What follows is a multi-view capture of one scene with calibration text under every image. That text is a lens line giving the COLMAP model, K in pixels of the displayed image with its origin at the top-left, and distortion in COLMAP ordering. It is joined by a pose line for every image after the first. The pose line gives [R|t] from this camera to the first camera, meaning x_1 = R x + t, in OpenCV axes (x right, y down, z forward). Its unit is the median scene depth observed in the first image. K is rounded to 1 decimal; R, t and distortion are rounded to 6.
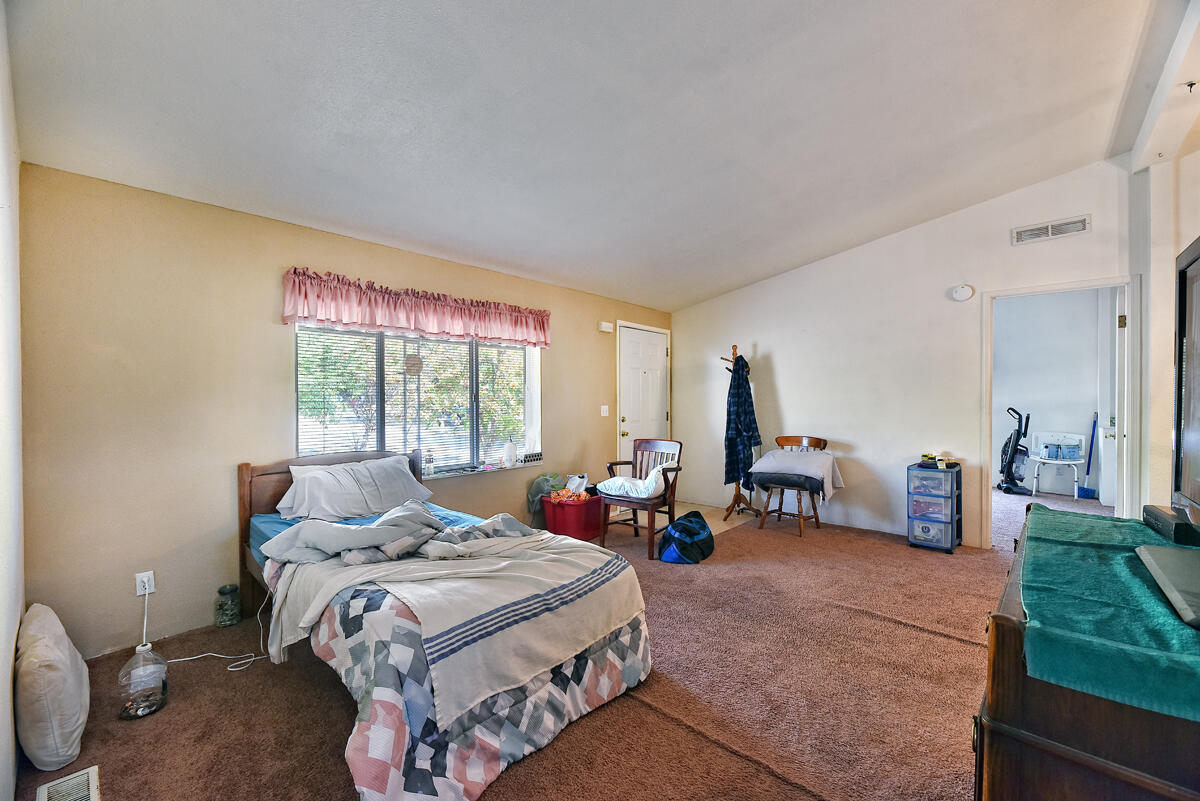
lens RADIAL K [[491.3, 0, 600.9], [0, 491.3, 400.7], [0, 0, 1]] dist [0.000208, -0.000031]
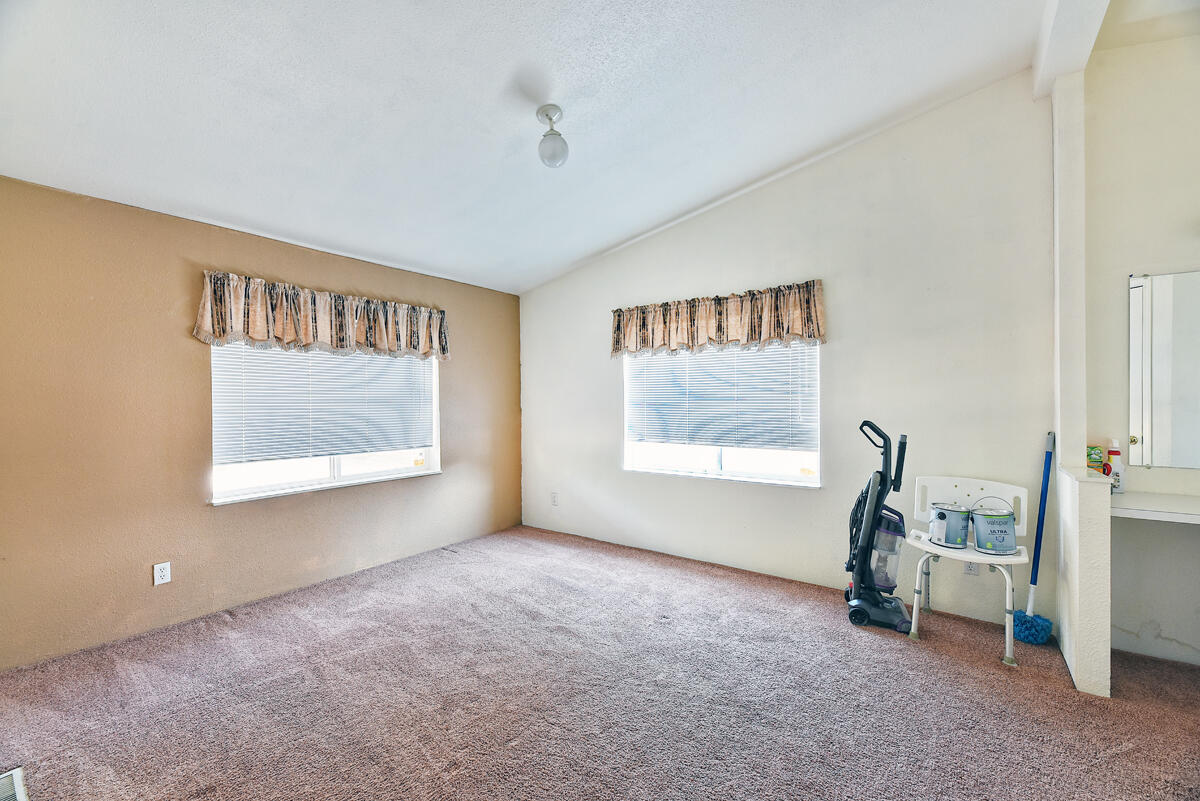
lens RADIAL K [[491.3, 0, 599.0], [0, 491.3, 400.5], [0, 0, 1]] dist [0.000208, -0.000031]
pose [[0.995191, -0.004874, 0.097835, 0.564776], [0.004718, 0.999987, 0.001822, -0.005798], [-0.097843, -0.001351, 0.995201, 0.600862]]
